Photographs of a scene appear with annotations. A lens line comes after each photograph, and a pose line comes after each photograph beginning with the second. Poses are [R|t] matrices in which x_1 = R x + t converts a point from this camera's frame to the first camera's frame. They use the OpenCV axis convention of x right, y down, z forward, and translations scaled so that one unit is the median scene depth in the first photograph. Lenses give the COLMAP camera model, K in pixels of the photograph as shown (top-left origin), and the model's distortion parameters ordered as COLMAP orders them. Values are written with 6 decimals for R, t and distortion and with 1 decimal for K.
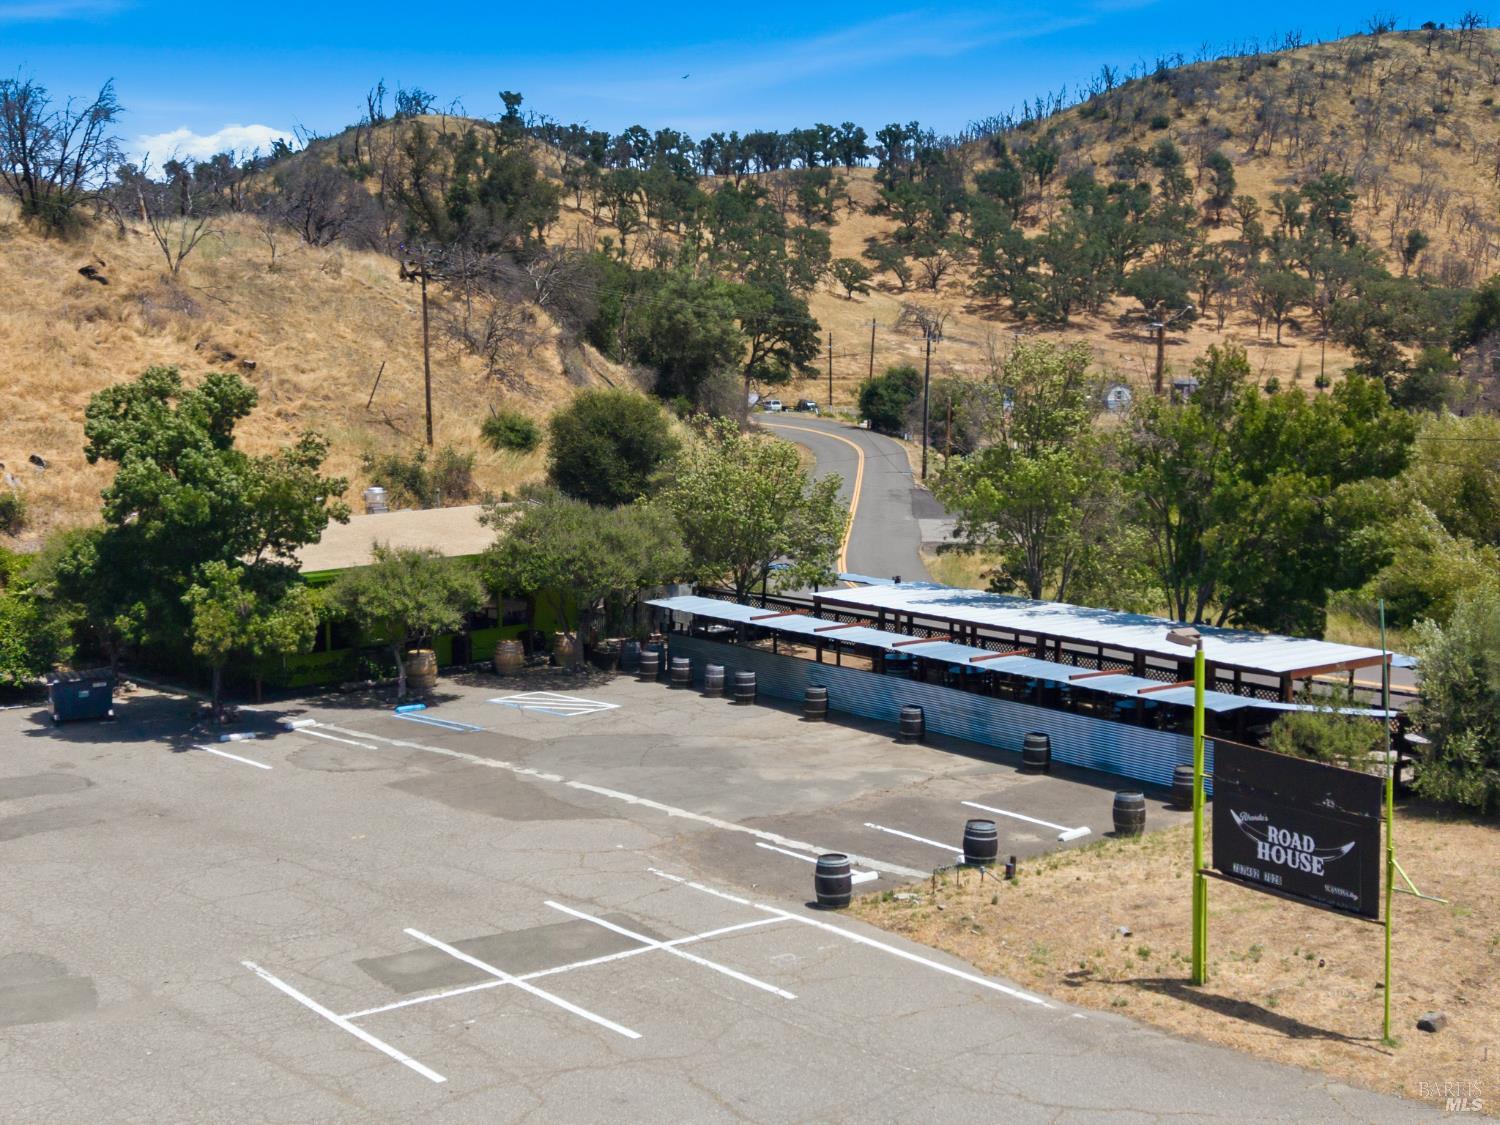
lens RADIAL K [[2029.0, 0, 750.0], [0, 2029.0, 562.5], [0, 0, 1]] dist [0.171475, -0.595313]
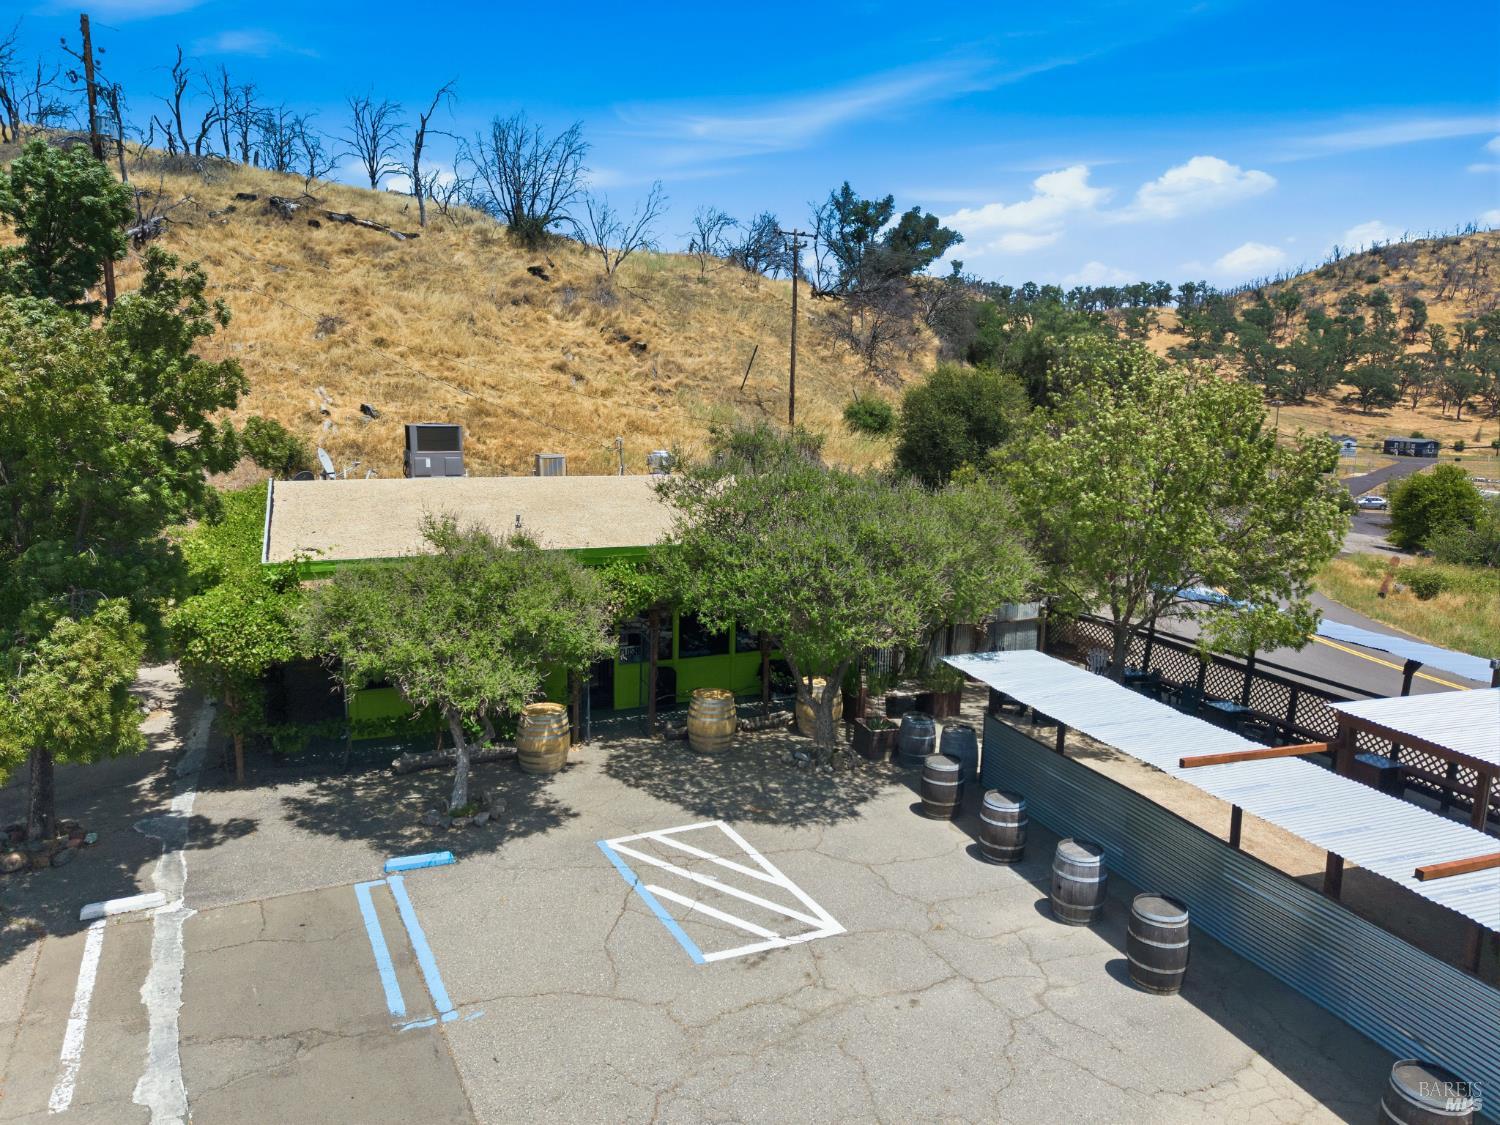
lens RADIAL K [[1007.6, 0, 750.0], [0, 1007.6, 562.5], [0, 0, 1]] dist [0.050662, -0.046961]
pose [[0.950242, 0.080387, -0.300962, -0.003202], [-0.068650, 0.996417, 0.049393, -0.002405], [0.303855, -0.026274, 0.952356, 0.106278]]
